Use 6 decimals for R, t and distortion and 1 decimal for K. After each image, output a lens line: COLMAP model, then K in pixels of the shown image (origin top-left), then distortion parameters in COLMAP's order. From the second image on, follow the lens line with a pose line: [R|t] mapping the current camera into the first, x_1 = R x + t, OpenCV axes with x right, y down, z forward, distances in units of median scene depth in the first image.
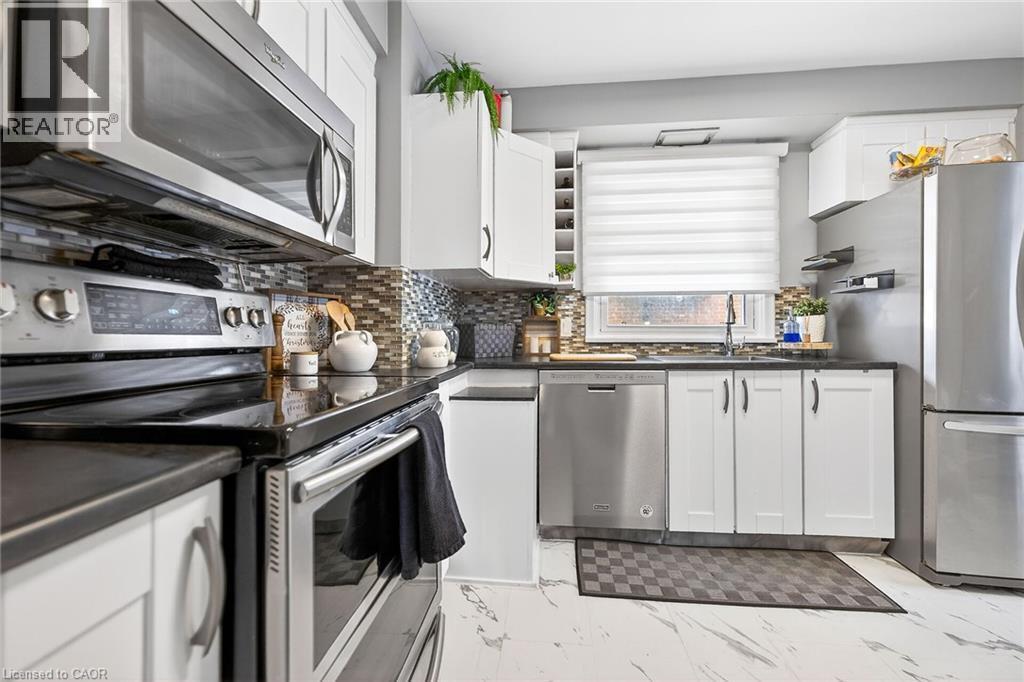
lens RADIAL K [[420.8, 0, 512.0], [0, 420.8, 341.0], [0, 0, 1]] dist [-0.000578, 0.000061]
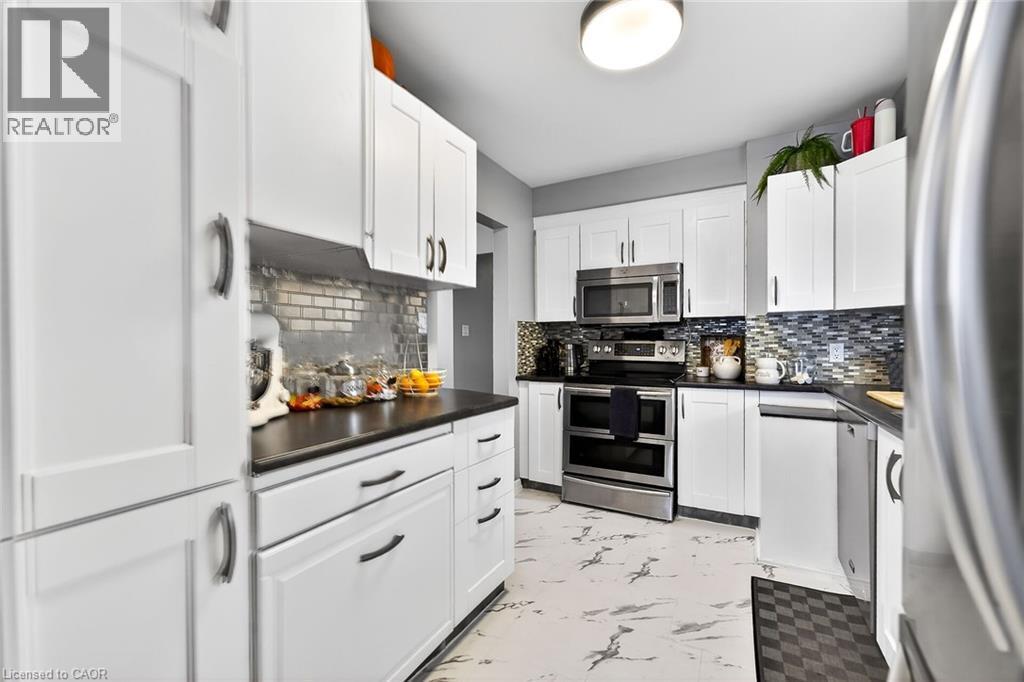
lens RADIAL K [[420.8, 0, 512.0], [0, 420.8, 341.0], [0, 0, 1]] dist [-0.000578, 0.000061]
pose [[-0.392644, 0.006753, -0.919666, 1.541895], [-0.010039, 0.999882, 0.011628, -0.096445], [0.919636, 0.013798, -0.392530, 0.811025]]
